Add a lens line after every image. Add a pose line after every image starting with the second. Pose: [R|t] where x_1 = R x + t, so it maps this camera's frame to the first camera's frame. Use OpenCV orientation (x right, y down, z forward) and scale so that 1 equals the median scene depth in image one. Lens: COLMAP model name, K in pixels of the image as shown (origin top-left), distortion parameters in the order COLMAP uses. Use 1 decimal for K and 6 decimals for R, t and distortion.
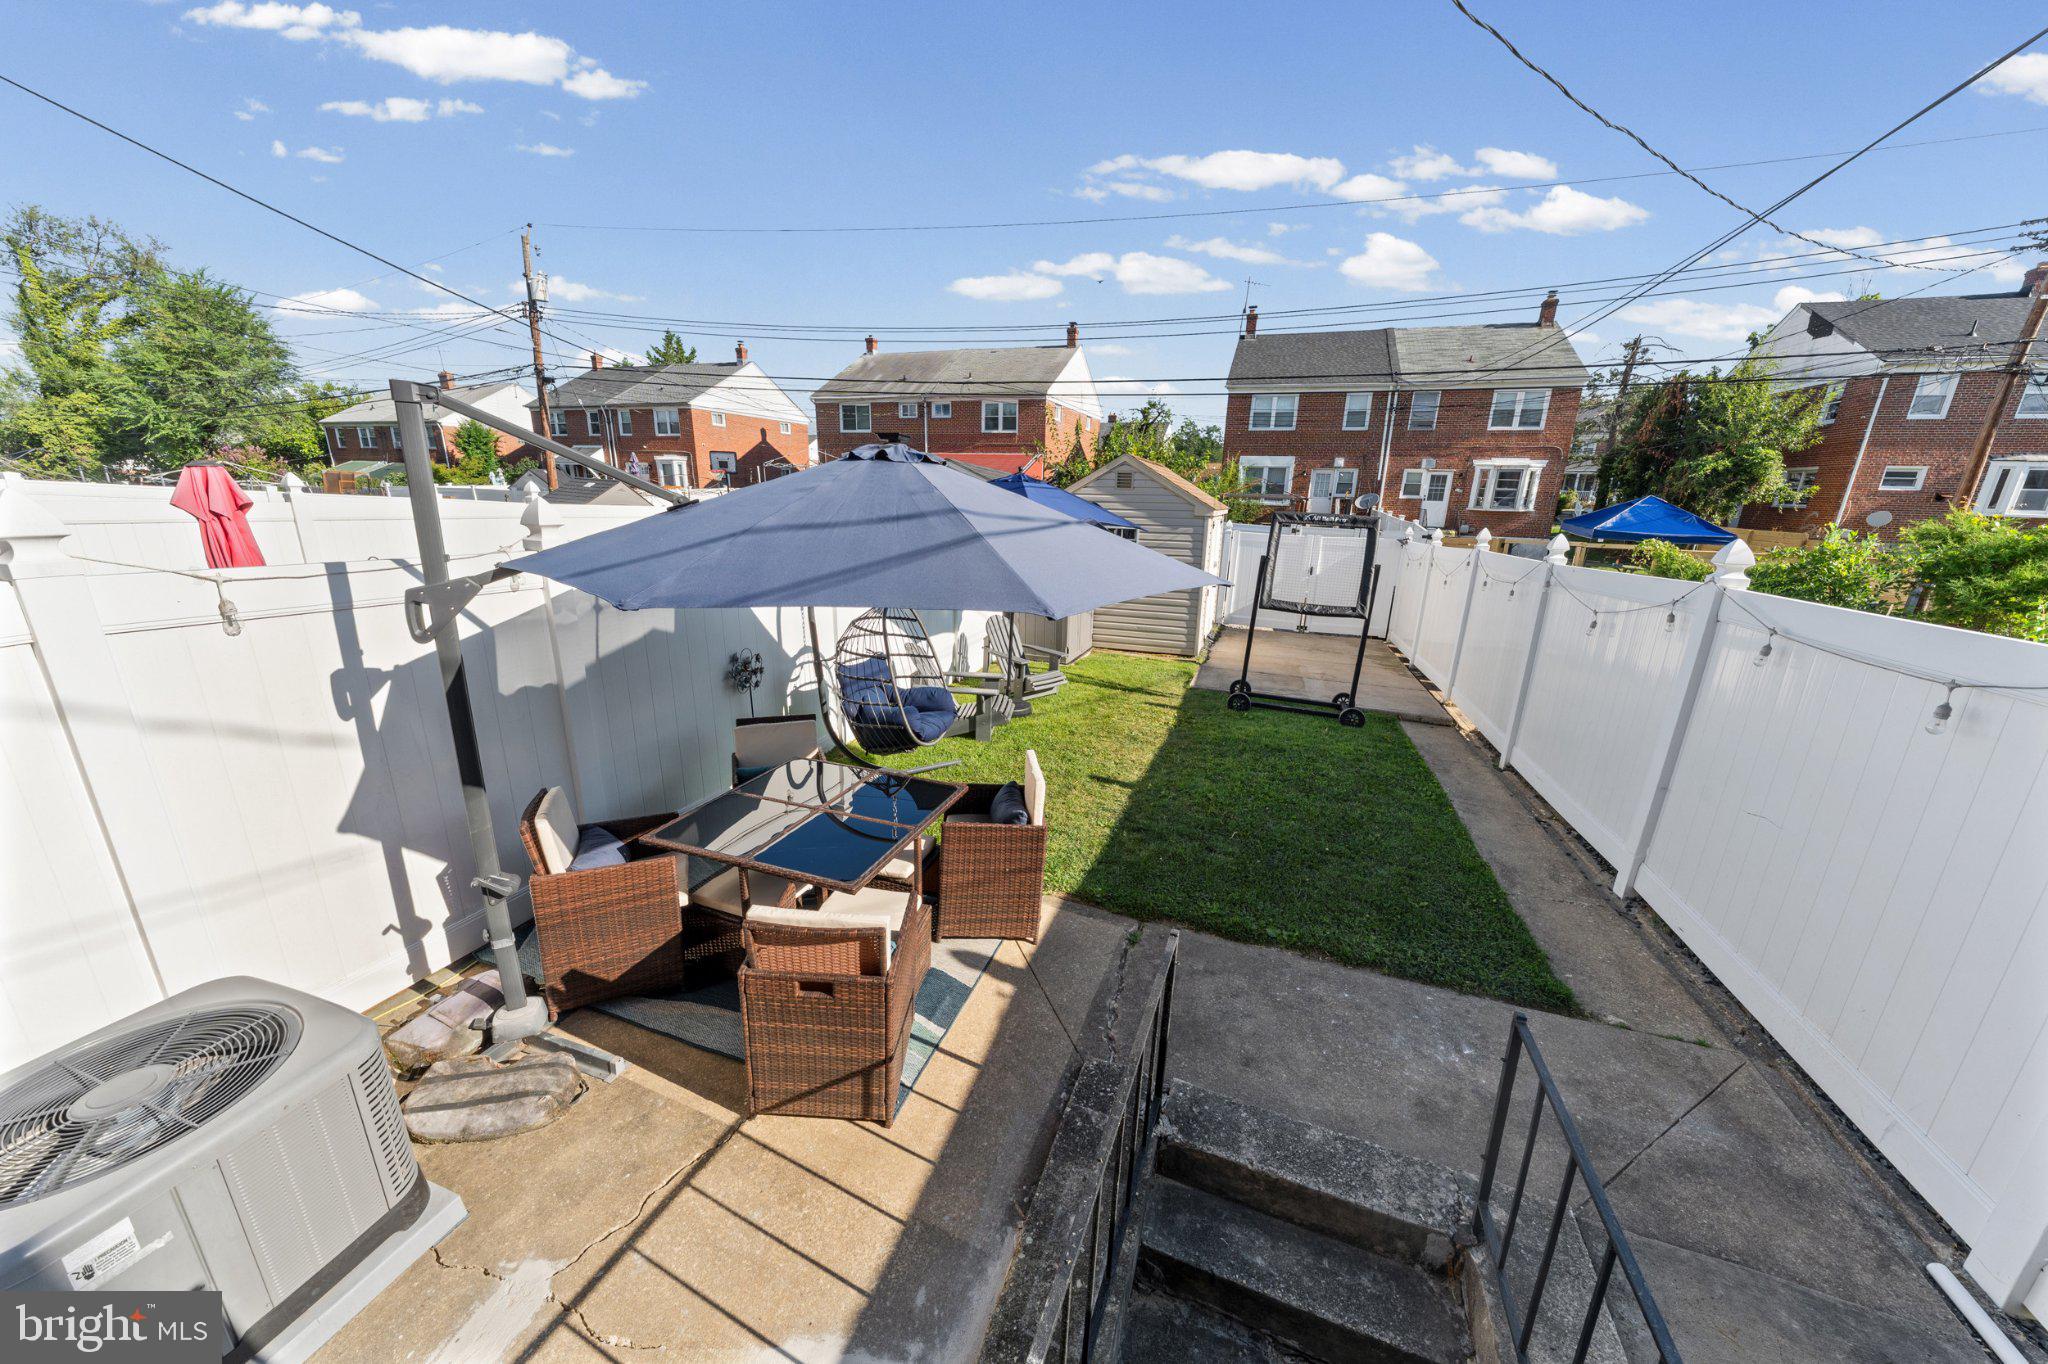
lens RADIAL K [[669.4, 0, 1025.2], [0, 669.4, 689.4], [0, 0, 1]] dist [-0.000059, -0.000019]
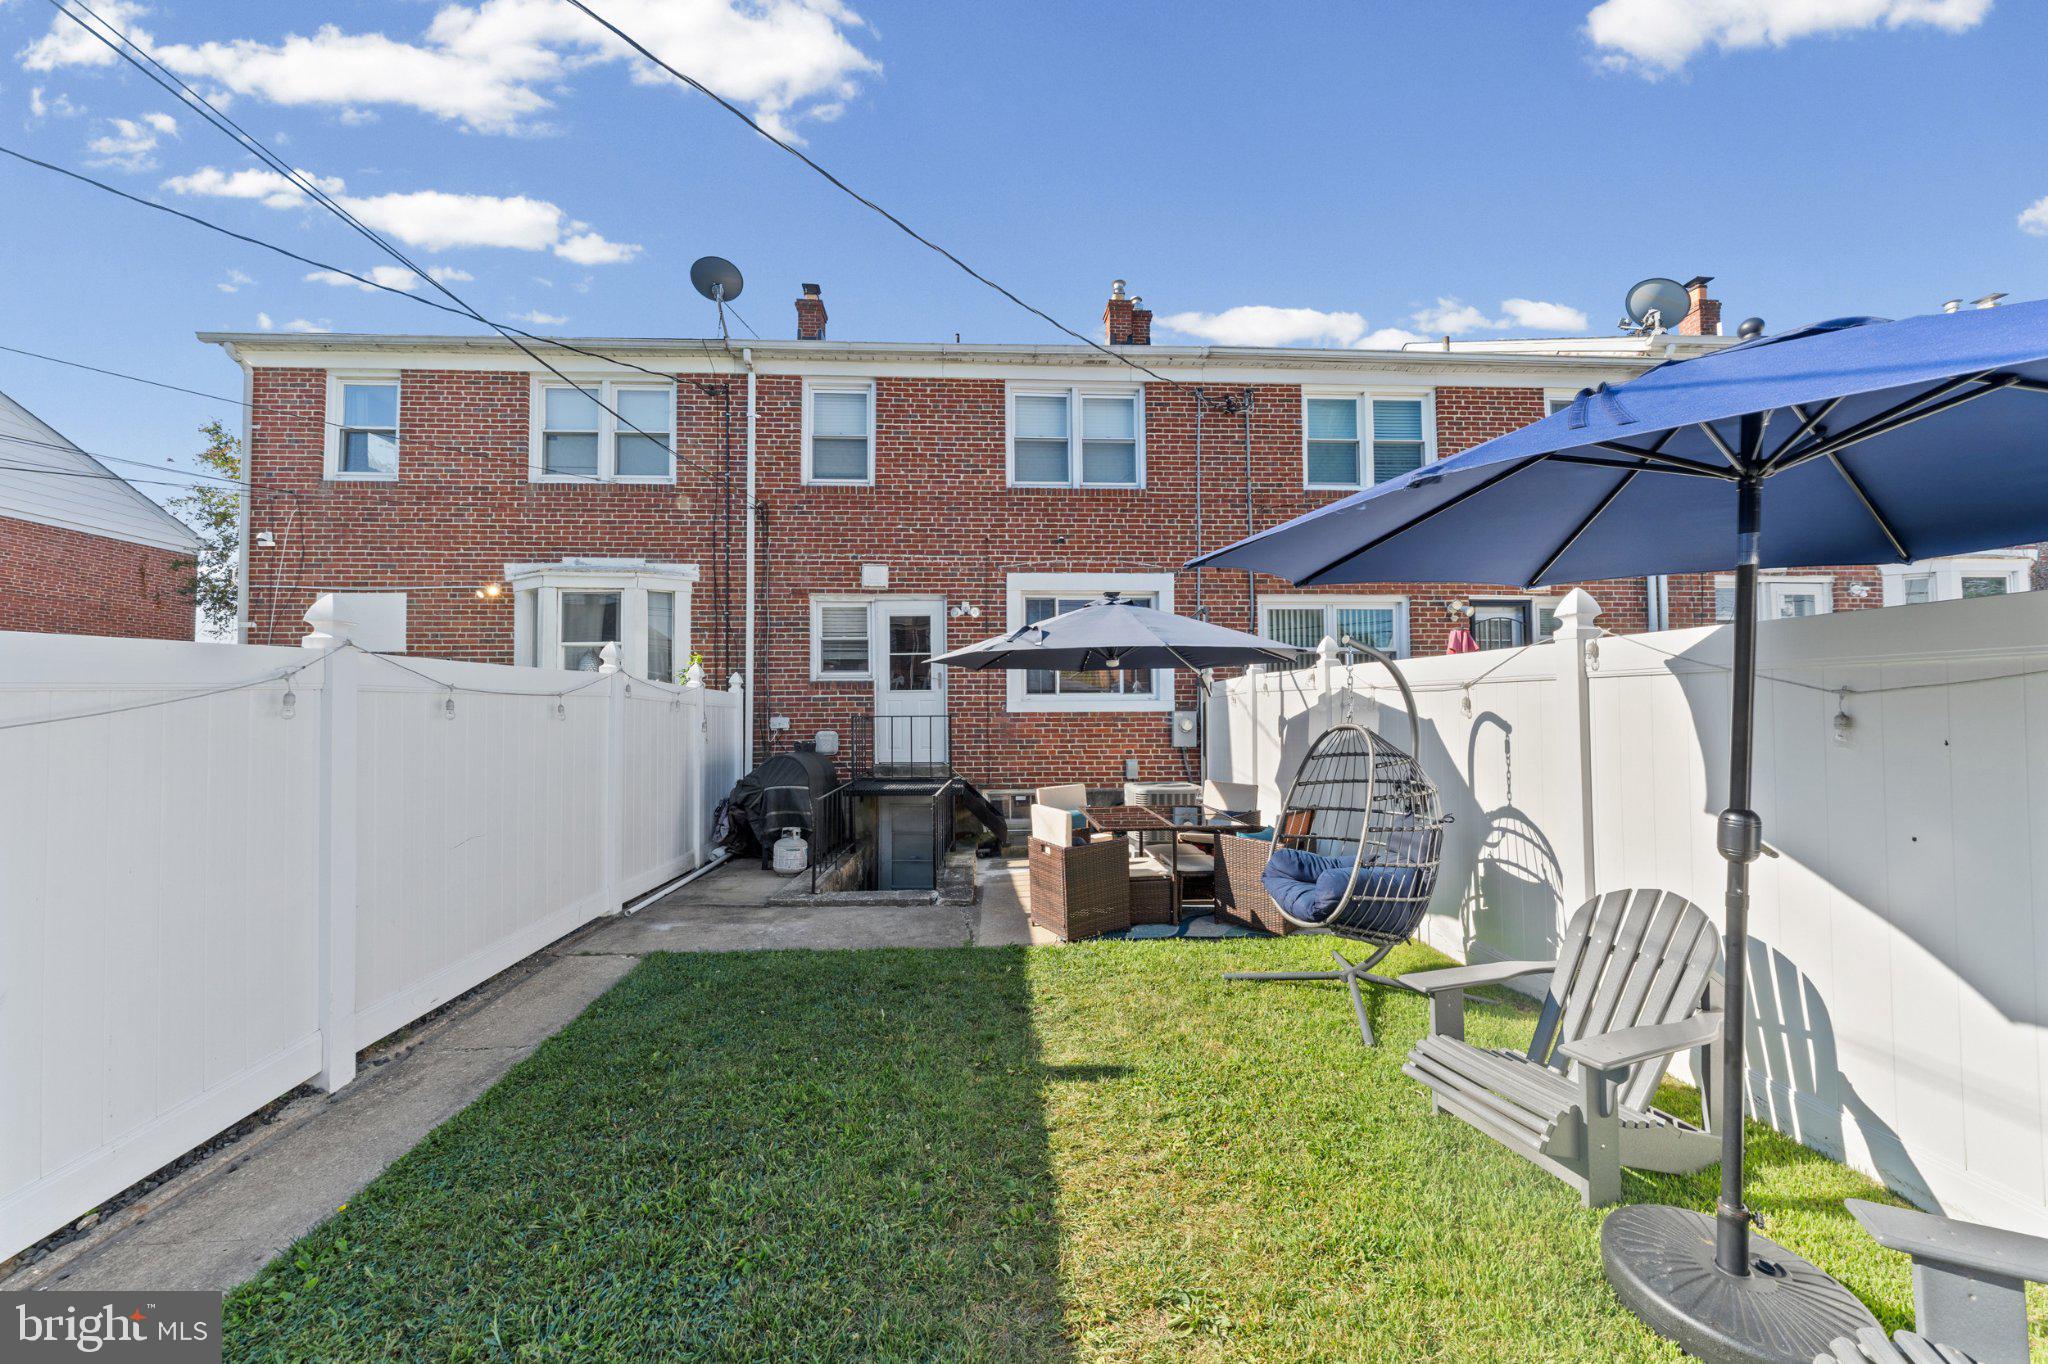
lens RADIAL K [[702.5, 0, 1024.0], [0, 702.5, 682.0], [0, 0, 1]] dist [-0.000043, -0.000002]
pose [[-0.918455, -0.032744, -0.394168, 0.414167], [-0.123132, 0.970716, 0.206273, -0.277355], [0.375871, 0.237988, -0.895591, 1.444584]]
